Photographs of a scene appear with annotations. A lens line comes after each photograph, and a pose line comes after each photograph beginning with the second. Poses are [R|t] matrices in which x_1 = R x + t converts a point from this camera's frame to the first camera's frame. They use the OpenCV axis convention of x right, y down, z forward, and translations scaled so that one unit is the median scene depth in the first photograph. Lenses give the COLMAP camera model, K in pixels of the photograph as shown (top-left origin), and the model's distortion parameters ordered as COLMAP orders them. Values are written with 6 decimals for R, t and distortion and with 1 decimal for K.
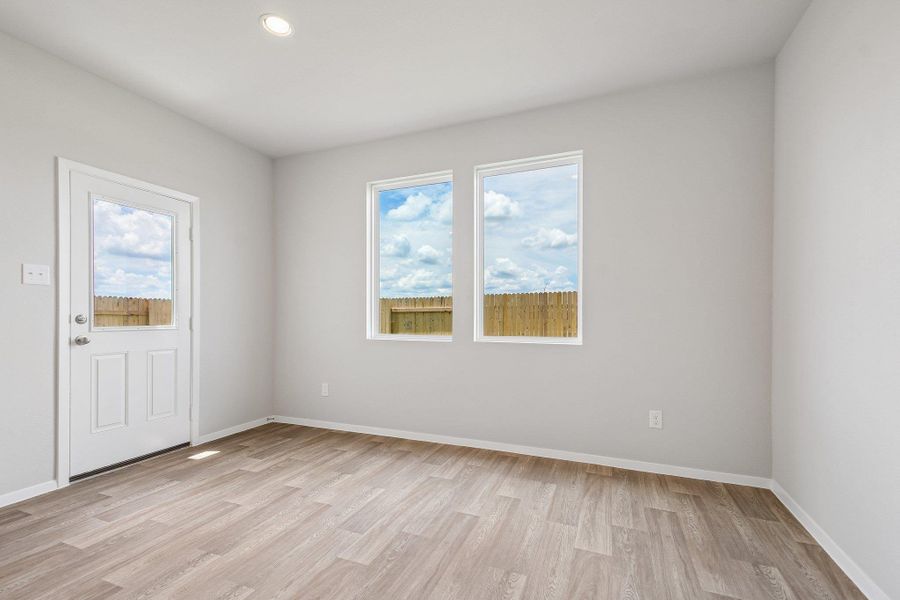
lens RADIAL K [[393.8, 0, 455.5], [0, 393.8, 346.7], [0, 0, 1]] dist [0.039170, -0.000393]
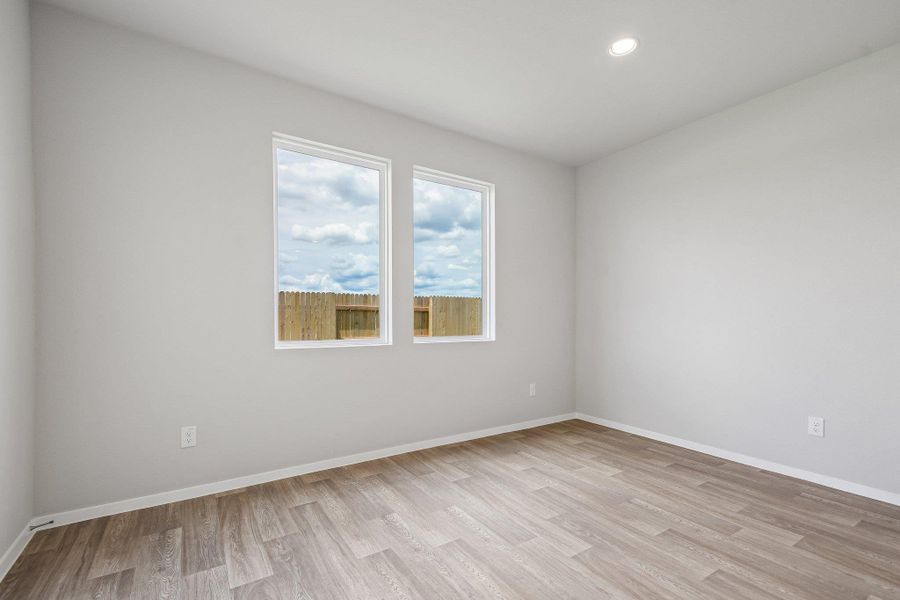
lens RADIAL K [[397.8, 0, 446.6], [0, 397.8, 311.8], [0, 0, 1]] dist [0.041081, -0.012788]
pose [[0.576357, 0.013971, 0.817079, -0.762442], [0.061736, 0.996252, -0.060582, -0.022630], [-0.814863, 0.085360, 0.573334, 0.363897]]
